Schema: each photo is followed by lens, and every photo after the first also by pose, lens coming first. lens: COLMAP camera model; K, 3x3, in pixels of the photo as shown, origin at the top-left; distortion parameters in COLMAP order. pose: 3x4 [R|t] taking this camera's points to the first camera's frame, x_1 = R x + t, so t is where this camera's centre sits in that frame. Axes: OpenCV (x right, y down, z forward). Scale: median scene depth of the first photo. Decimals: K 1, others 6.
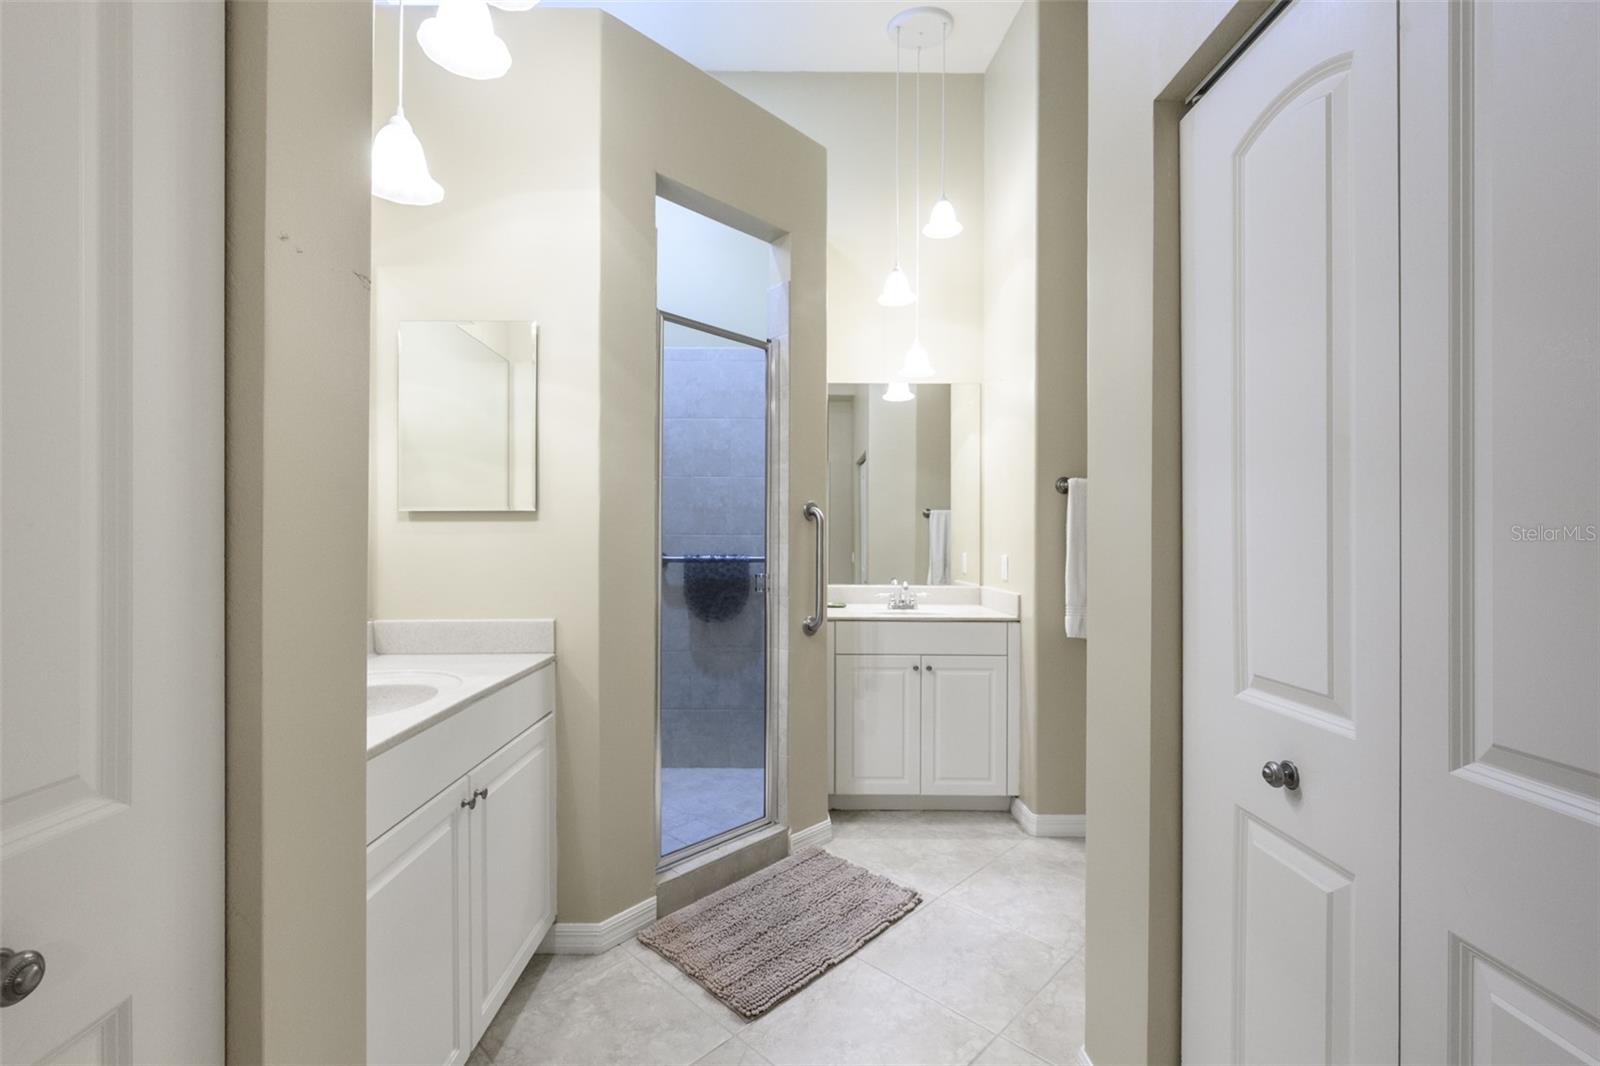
lens RADIAL K [[670.4, 0, 797.3], [0, 670.4, 542.2], [0, 0, 1]] dist [0.003703, -0.000253]
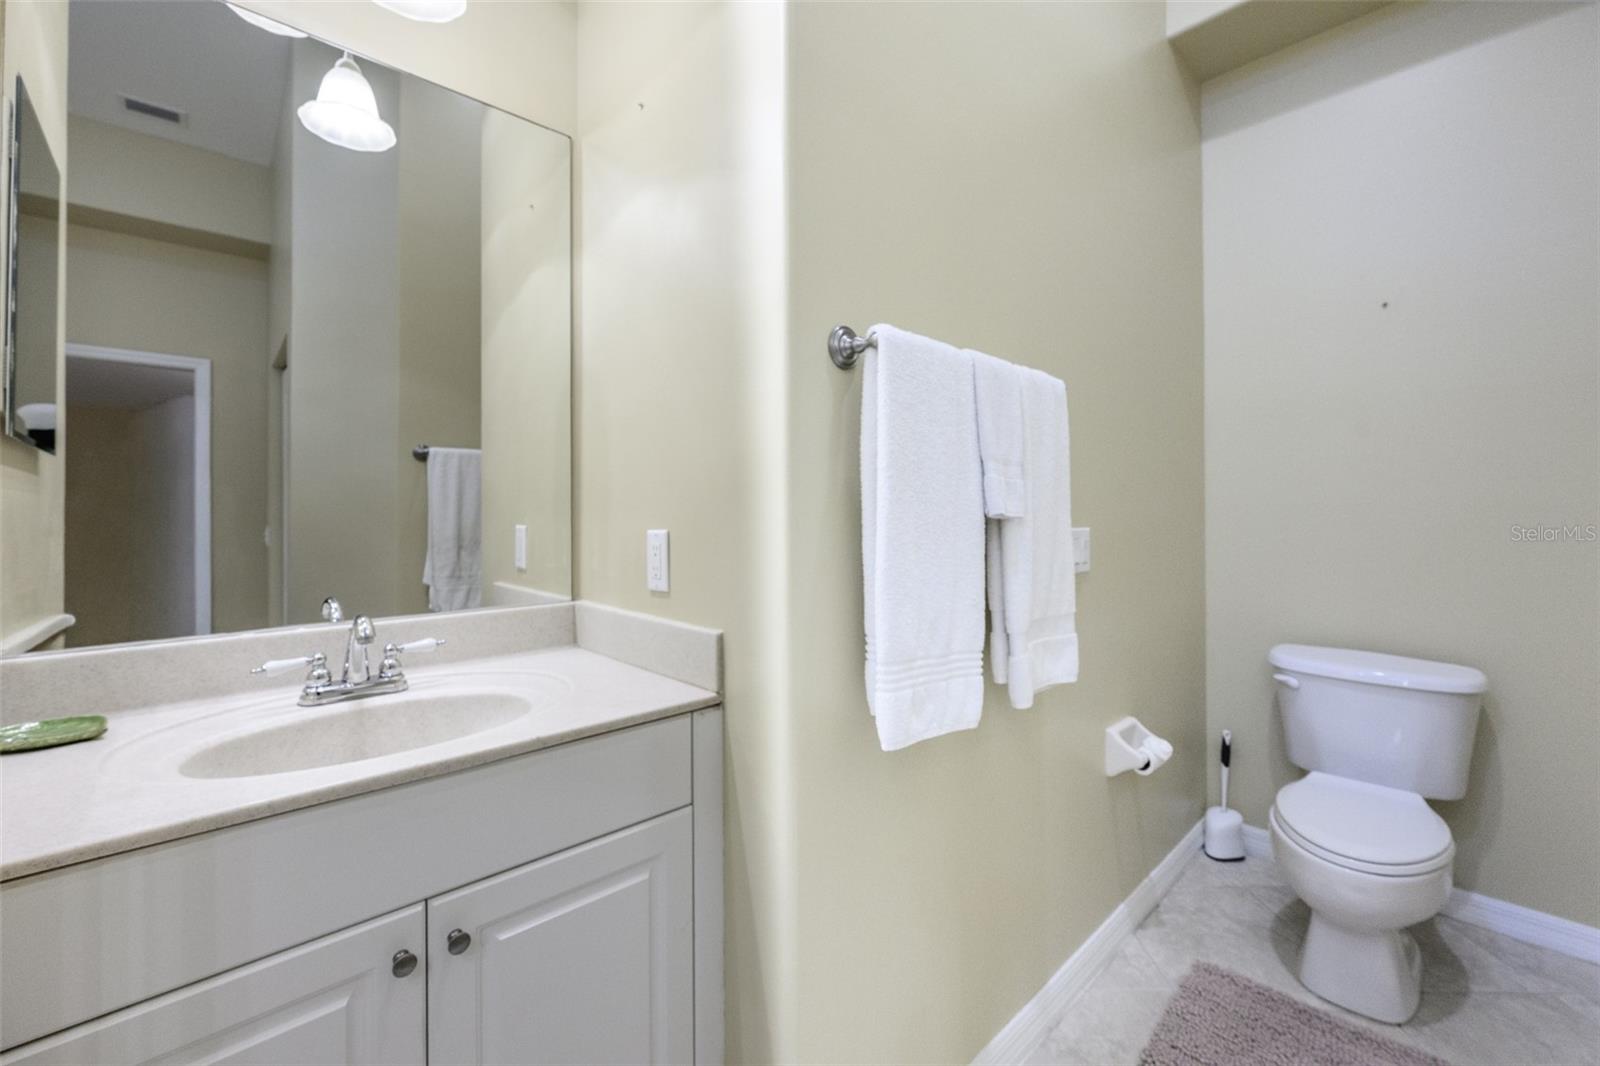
lens RADIAL K [[642.6, 0, 811.7], [0, 642.6, 504.1], [0, 0, 1]] dist [-0.002307, -0.001741]
pose [[0.732825, -0.004416, 0.680403, 0.105657], [0.010123, 0.999939, -0.004414, 0.005780], [-0.680342, 0.010122, 0.732825, 0.602844]]
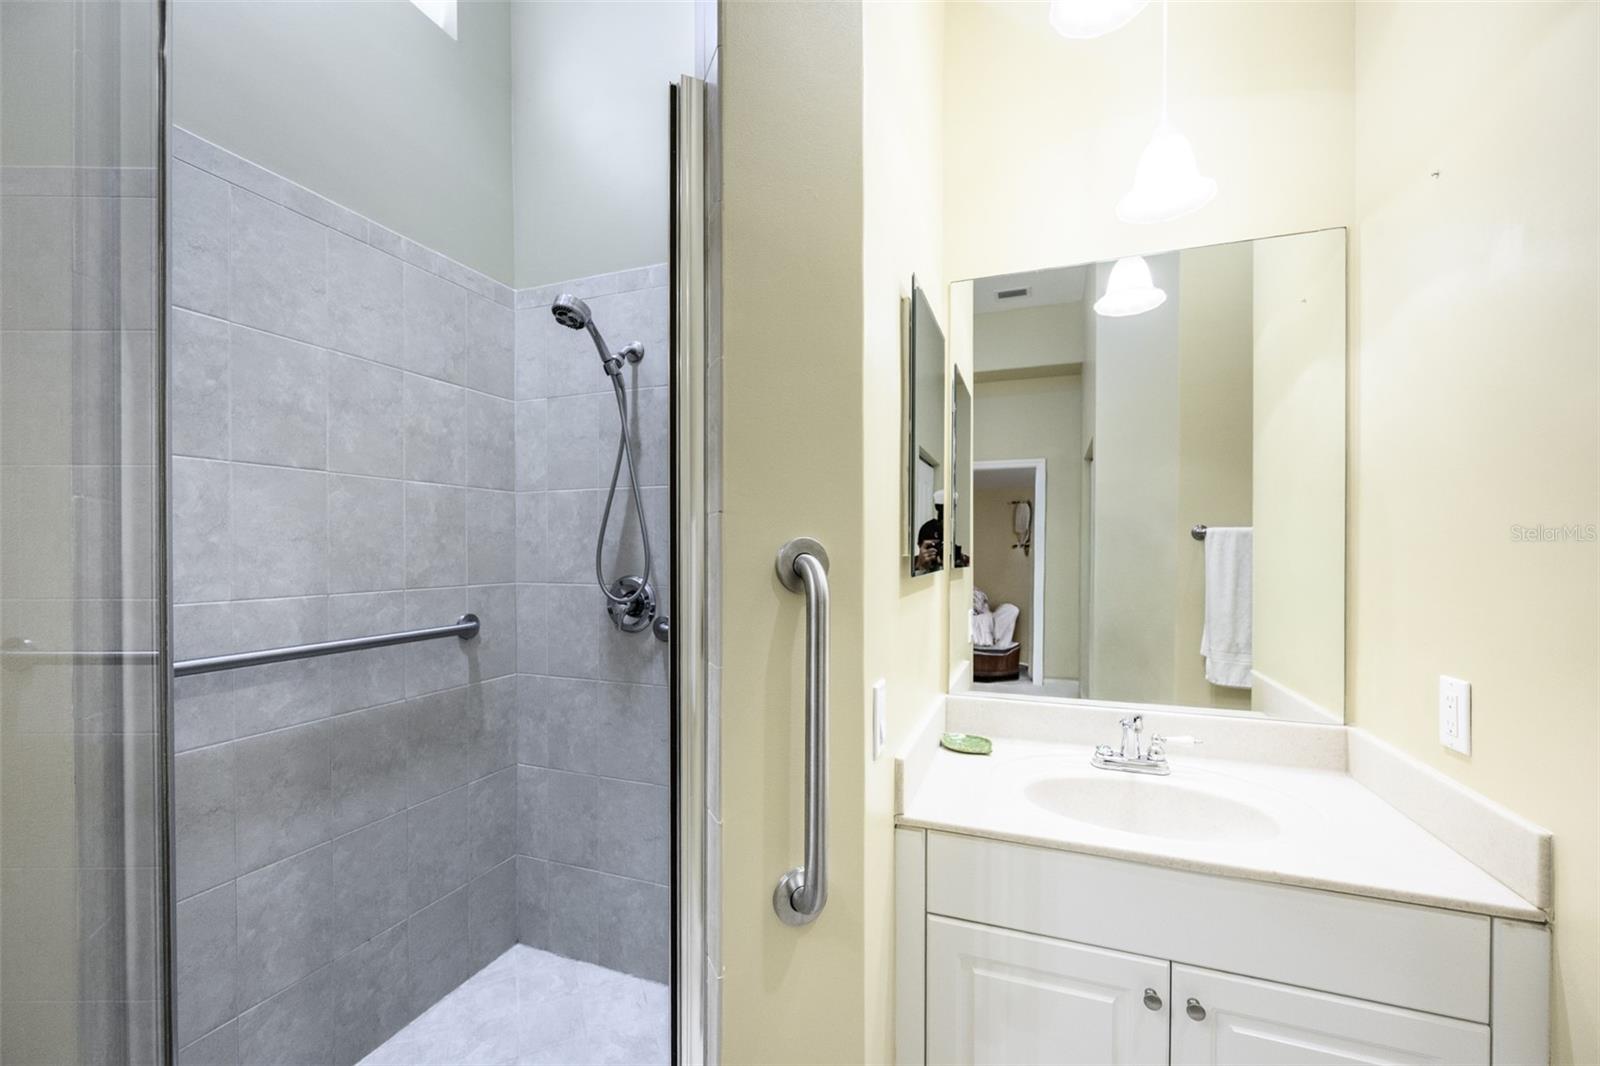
lens RADIAL K [[642.6, 0, 801.3], [0, 642.6, 555.3], [0, 0, 1]] dist [-0.002307, -0.001741]
pose [[0.931891, -0.002724, -0.362729, 0.109735], [0.005592, 0.999961, 0.006856, -0.042431], [0.362696, -0.008418, 0.931870, 0.535721]]
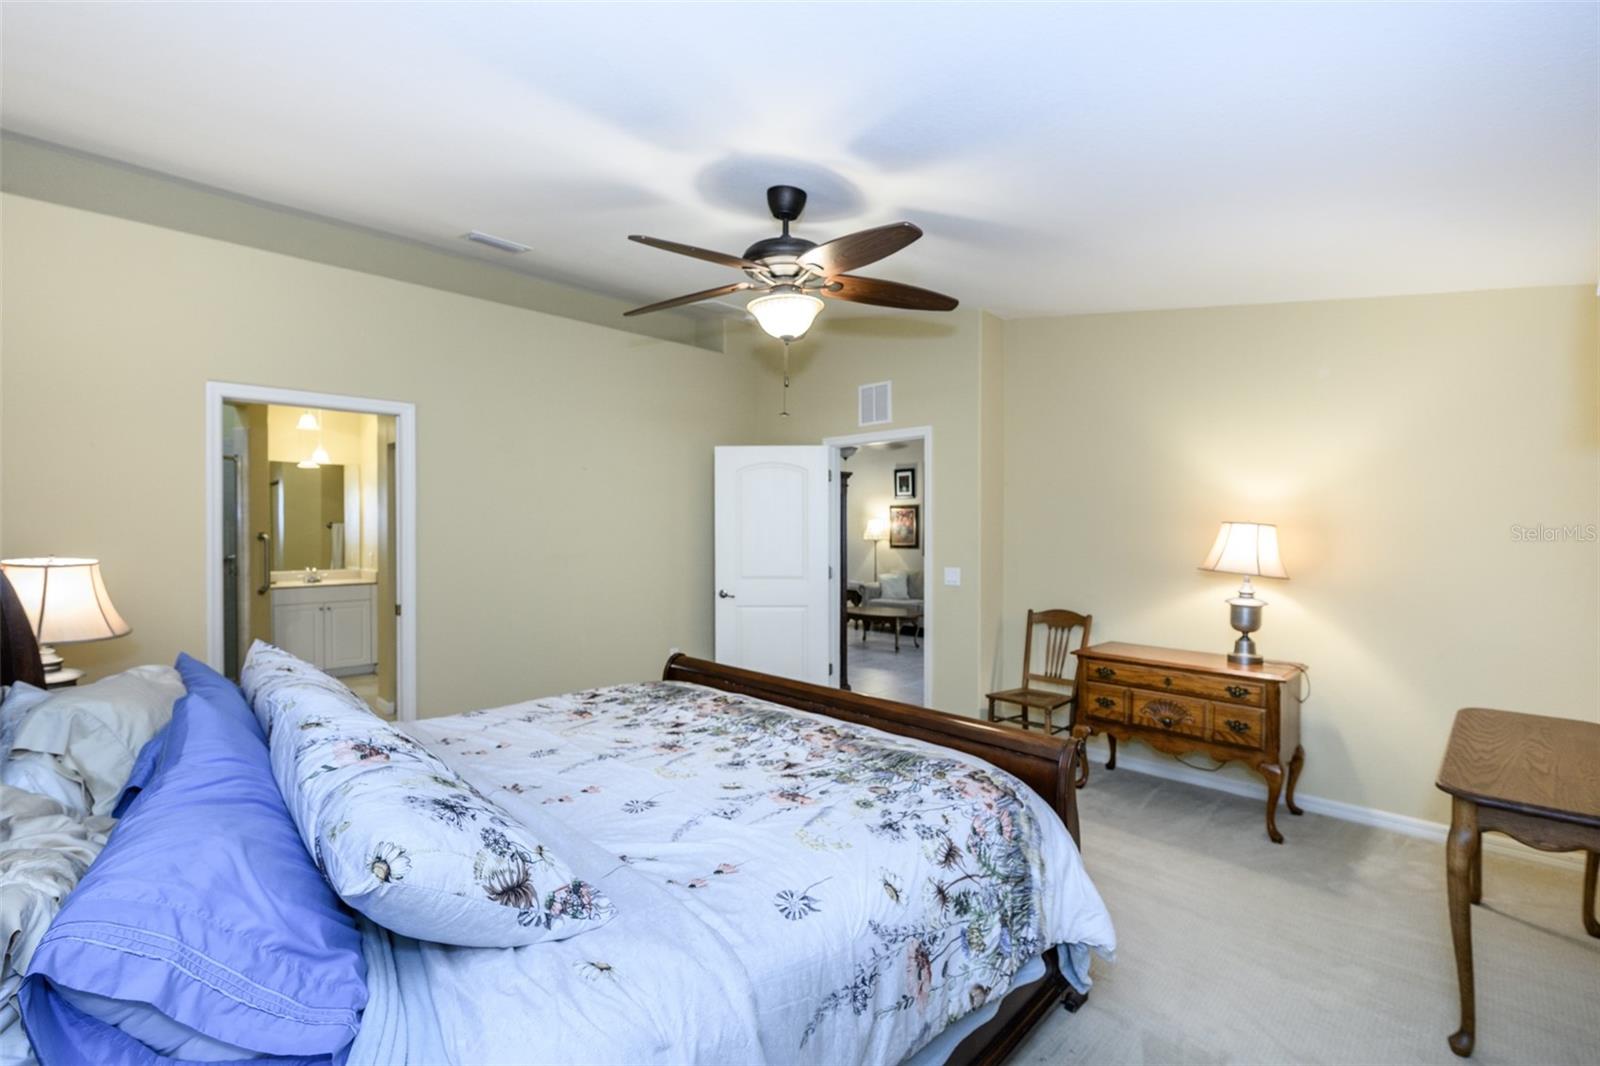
lens RADIAL K [[688.8, 0, 798.9], [0, 688.8, 528.3], [0, 0, 1]] dist [-0.015696, -0.000099]
pose [[0.710061, -0.004368, 0.704126, -0.227787], [-0.001951, 0.999965, 0.008171, -0.072379], [-0.704137, -0.007176, 0.710028, -1.342147]]
